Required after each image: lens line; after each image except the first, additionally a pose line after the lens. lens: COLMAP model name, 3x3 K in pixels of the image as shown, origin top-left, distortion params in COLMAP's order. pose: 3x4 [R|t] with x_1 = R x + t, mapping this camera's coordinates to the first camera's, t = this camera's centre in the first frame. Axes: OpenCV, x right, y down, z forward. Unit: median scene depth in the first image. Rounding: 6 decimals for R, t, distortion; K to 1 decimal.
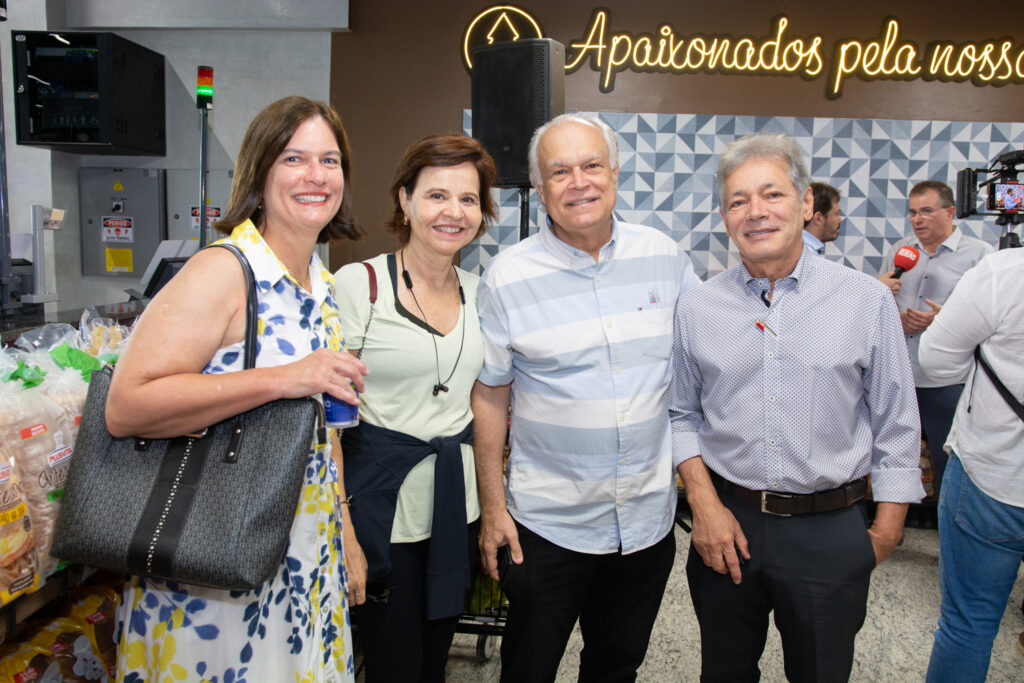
lens RADIAL K [[807.9, 0, 512.0], [0, 807.9, 341.5], [0, 0, 1]] dist [-0.088356, 0.078497]
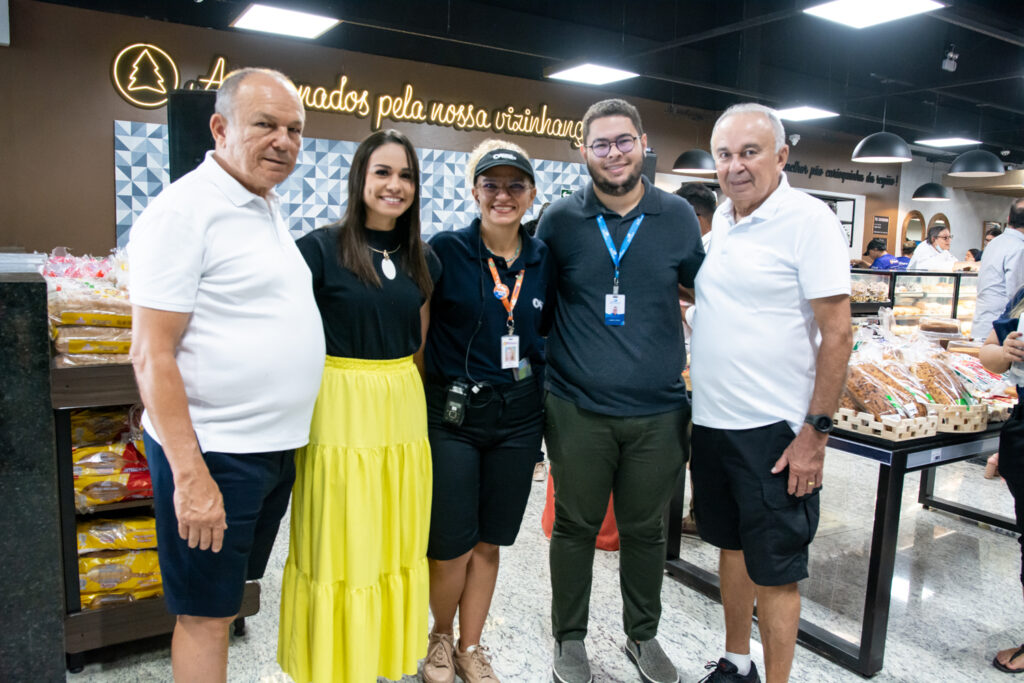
lens RADIAL K [[807.9, 0, 512.0], [0, 807.9, 341.5], [0, 0, 1]] dist [-0.088356, 0.078497]
pose [[0.811361, -0.071160, 0.580198, -0.313773], [0.060724, 0.997453, 0.037417, 0.059112], [-0.581383, 0.004873, 0.813616, -0.418712]]
